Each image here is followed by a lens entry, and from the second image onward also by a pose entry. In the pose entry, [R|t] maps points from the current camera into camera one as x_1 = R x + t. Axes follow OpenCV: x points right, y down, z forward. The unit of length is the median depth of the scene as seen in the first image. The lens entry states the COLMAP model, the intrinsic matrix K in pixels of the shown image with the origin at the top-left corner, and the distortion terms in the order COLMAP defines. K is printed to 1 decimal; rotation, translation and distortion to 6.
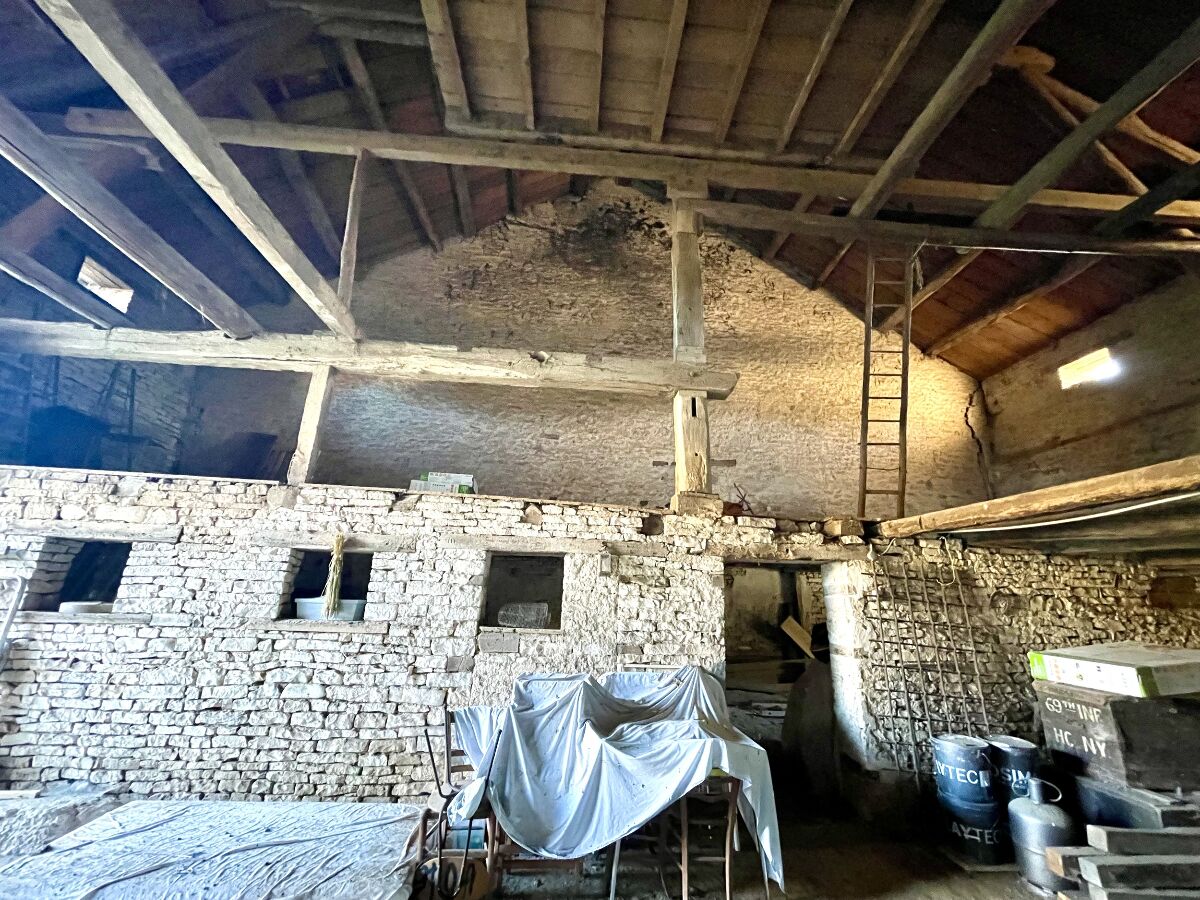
lens RADIAL K [[477.9, 0, 604.0], [0, 477.9, 454.3], [0, 0, 1]] dist [-0.002927, -0.000058]
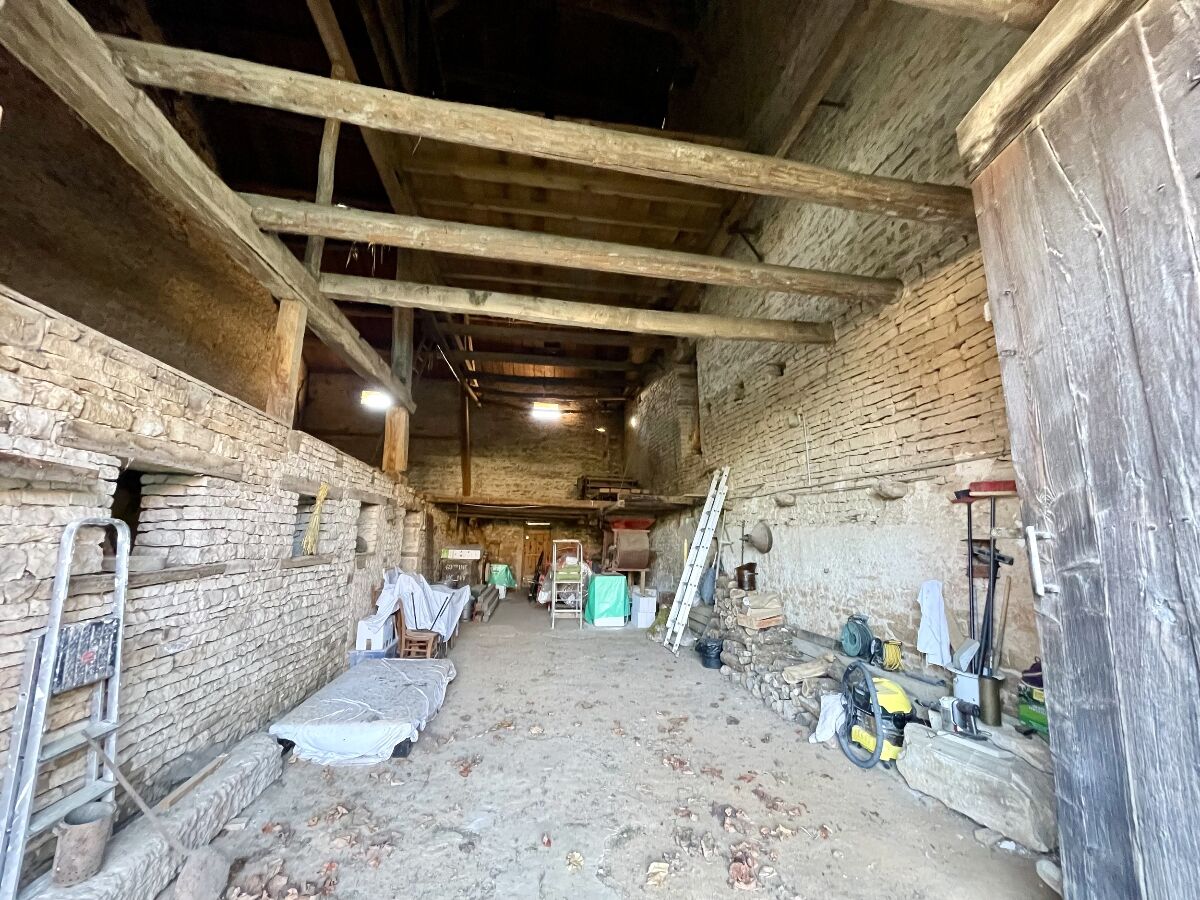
lens RADIAL K [[477.9, 0, 604.7], [0, 477.9, 453.4], [0, 0, 1]] dist [-0.002927, -0.000058]
pose [[-0.062880, 0.139267, 0.988256, -1.838736], [-0.300150, 0.941735, -0.151809, 0.073009], [-0.951817, -0.306171, -0.017415, 0.412660]]
